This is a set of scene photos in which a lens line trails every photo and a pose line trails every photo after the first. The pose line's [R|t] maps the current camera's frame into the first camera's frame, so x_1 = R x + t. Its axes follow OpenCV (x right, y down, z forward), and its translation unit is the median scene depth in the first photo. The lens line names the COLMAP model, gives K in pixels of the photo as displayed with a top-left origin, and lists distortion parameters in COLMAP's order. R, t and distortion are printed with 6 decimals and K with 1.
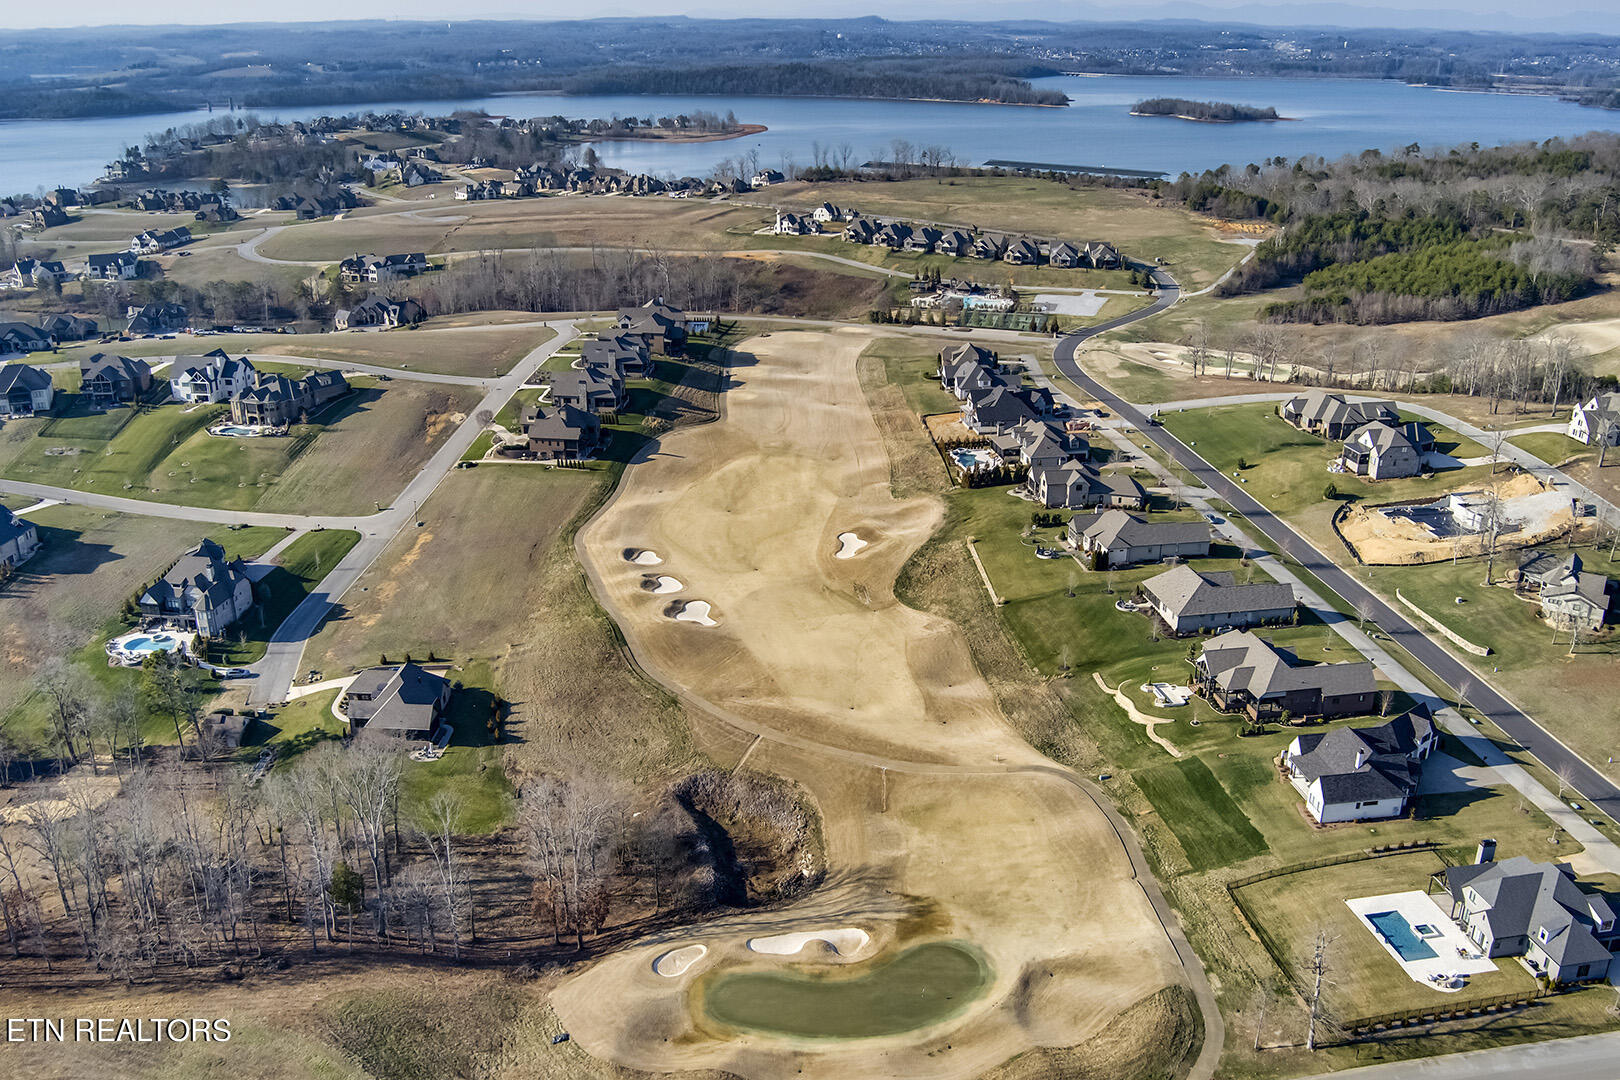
lens RADIAL K [[1356.5, 0, 809.0], [0, 1356.5, 557.1], [0, 0, 1]] dist [-0.079086, 0.028823]
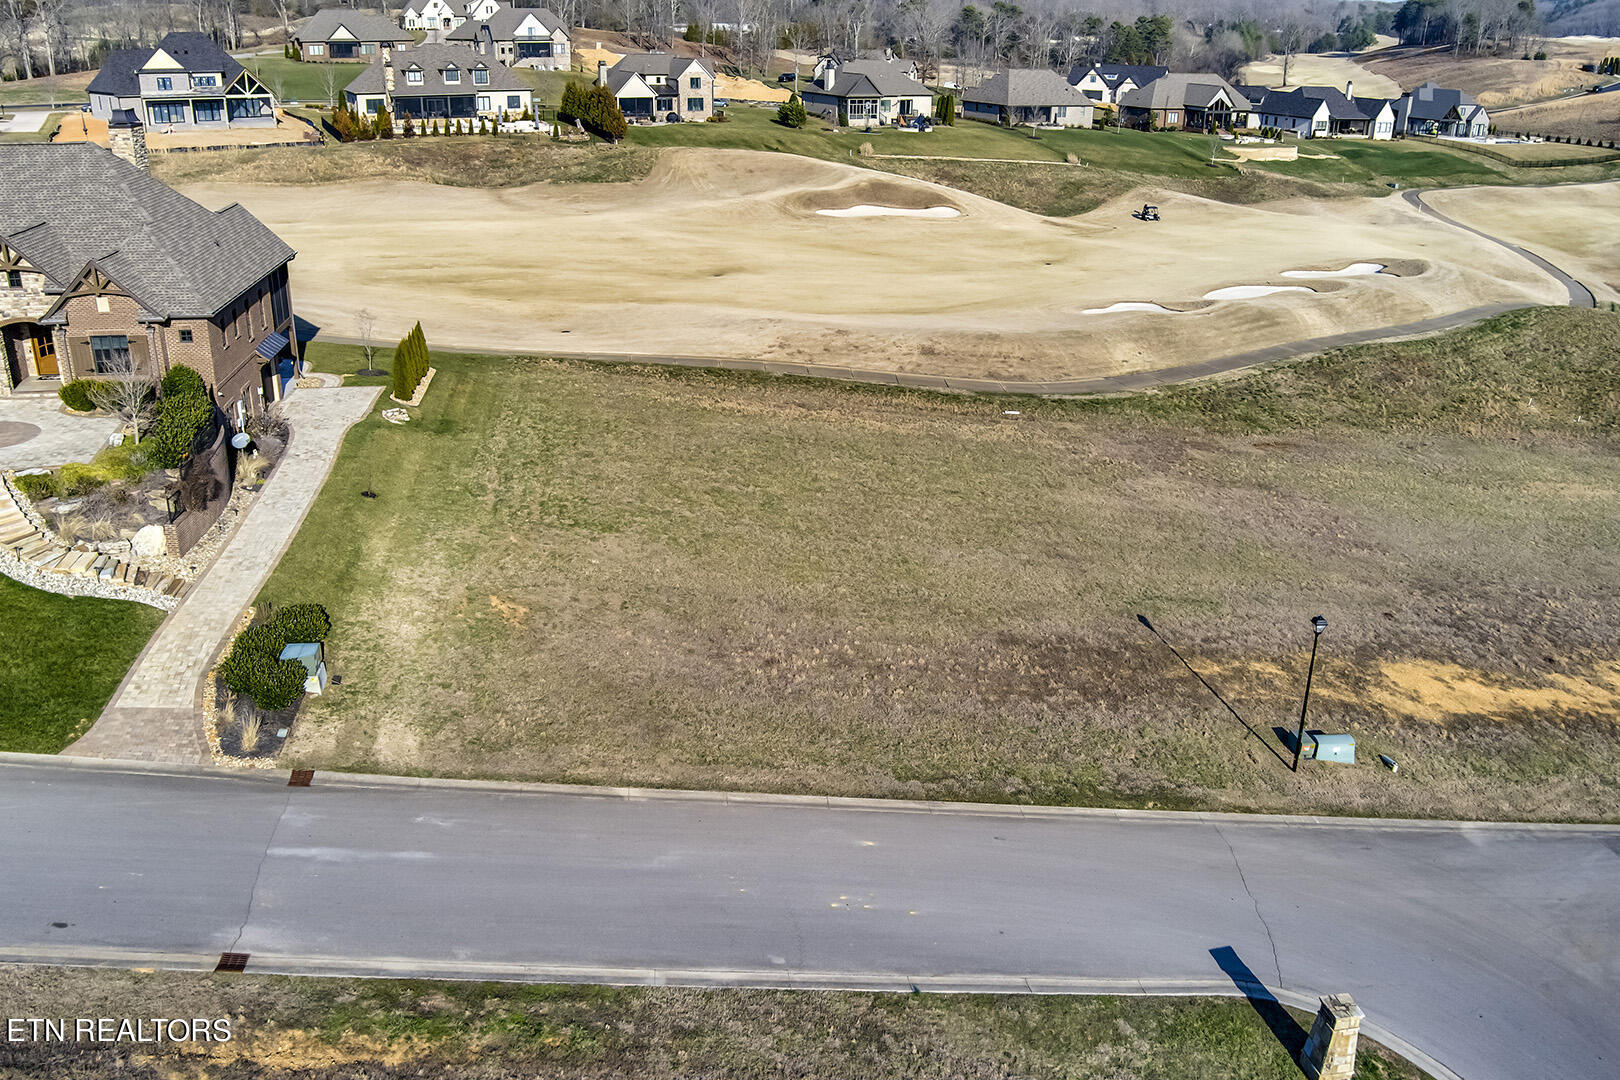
lens RADIAL K [[1308.4, 0, 807.7], [0, 1308.4, 549.1], [0, 0, 1]] dist [-0.086351, 0.038625]
pose [[-0.266092, -0.371356, 0.889544, -0.326251], [0.345895, 0.824572, 0.447702, -0.098807], [-0.899751, 0.426819, -0.090962, 0.893905]]
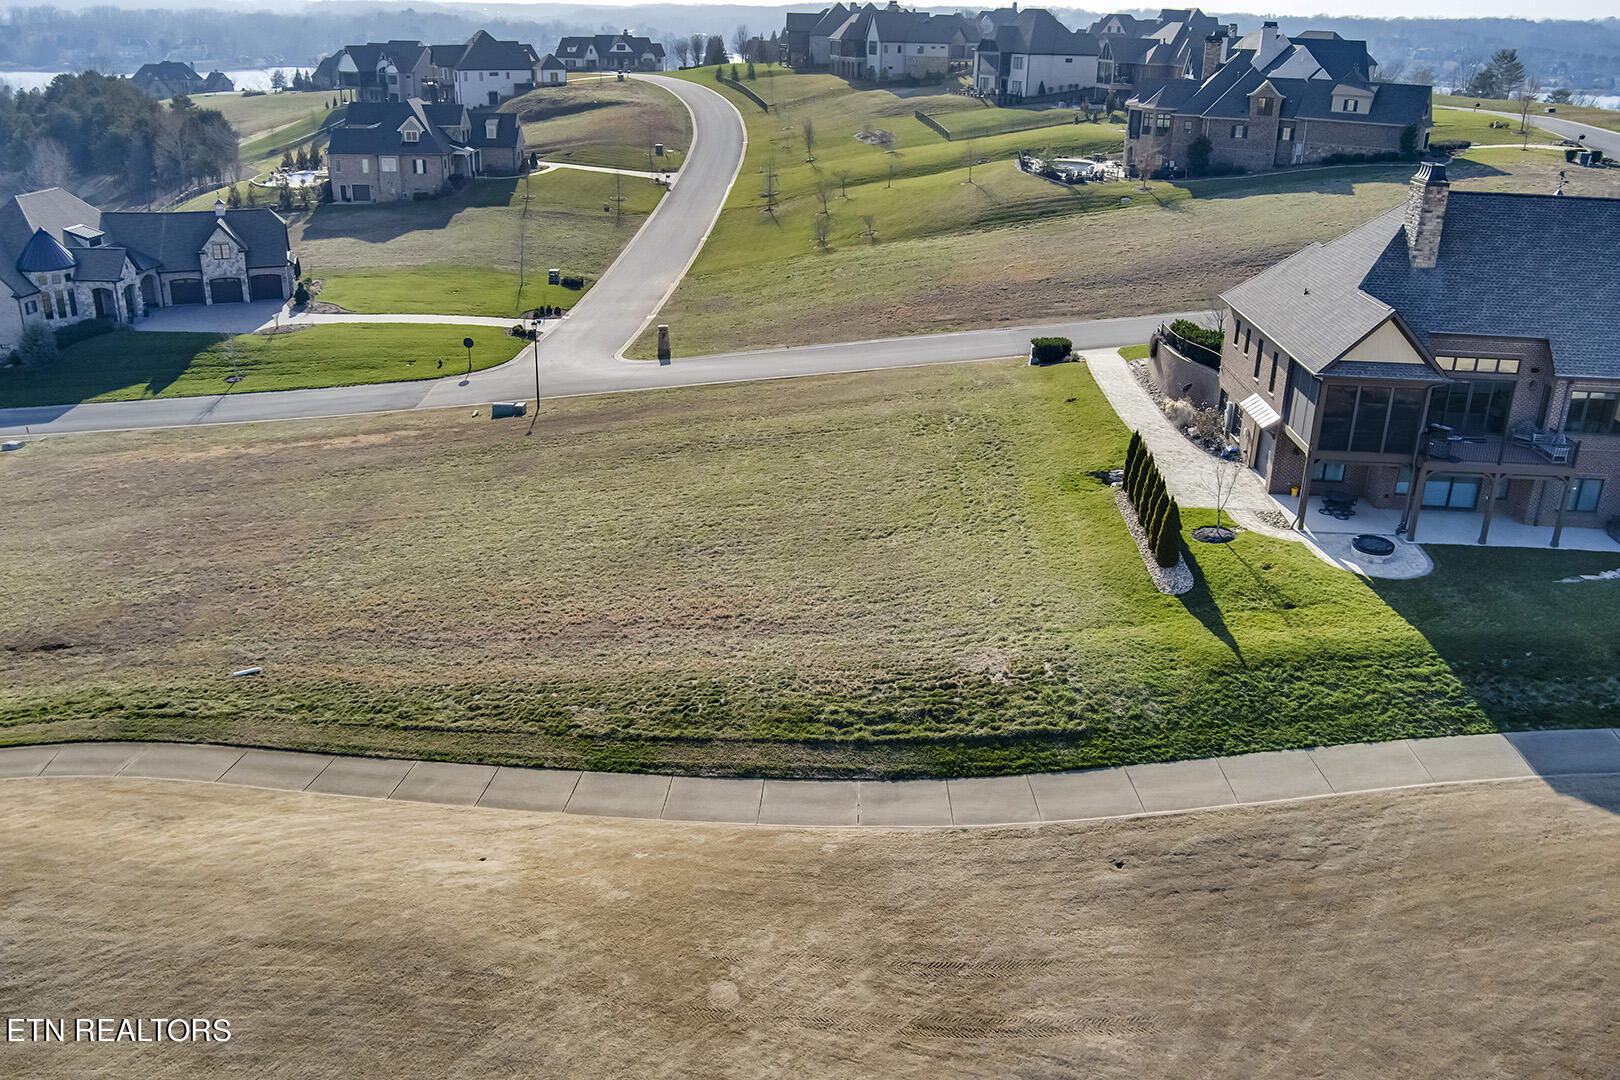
lens RADIAL K [[1308.4, 0, 807.7], [0, 1308.4, 549.1], [0, 0, 1]] dist [-0.086351, 0.038625]
pose [[0.080155, 0.378052, -0.922308, -0.046343], [-0.393311, 0.862204, 0.319234, -0.085746], [0.915905, 0.337166, 0.217802, 0.857727]]
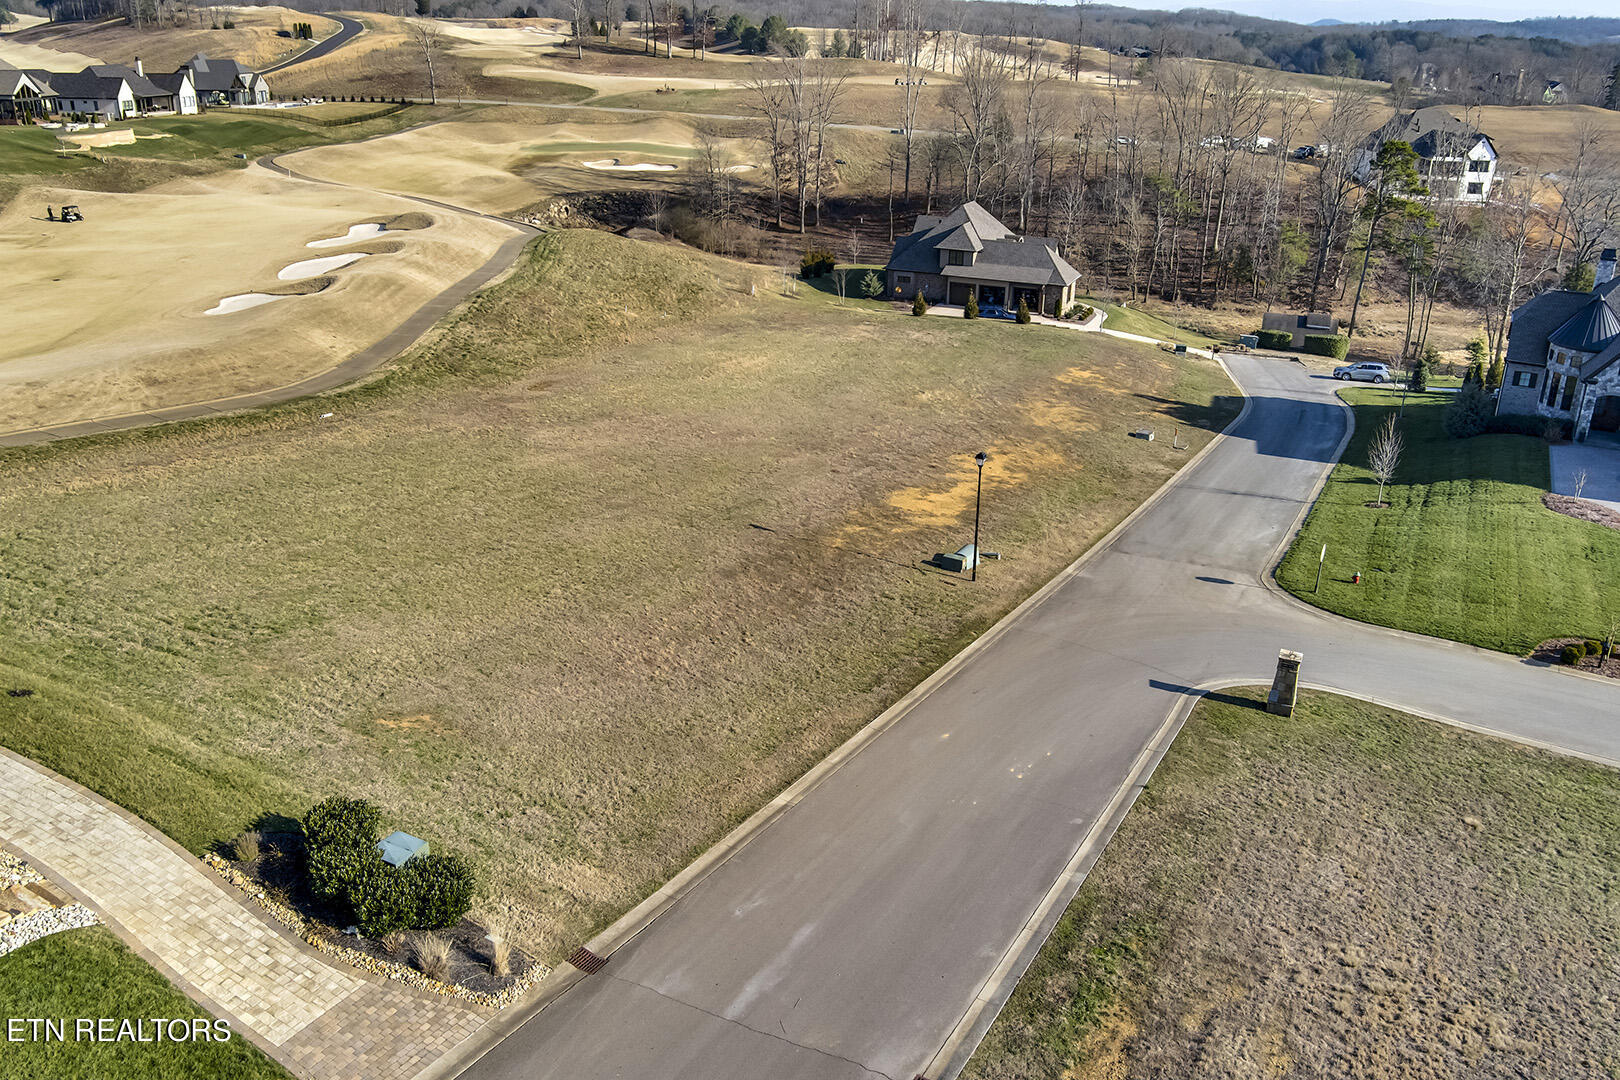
lens RADIAL K [[1308.4, 0, 807.7], [0, 1308.4, 549.1], [0, 0, 1]] dist [-0.086351, 0.038625]
pose [[-0.939785, -0.147849, 0.308131, -0.274137], [0.108372, 0.726141, 0.678951, -0.118353], [-0.324129, 0.671461, -0.666394, 0.949434]]
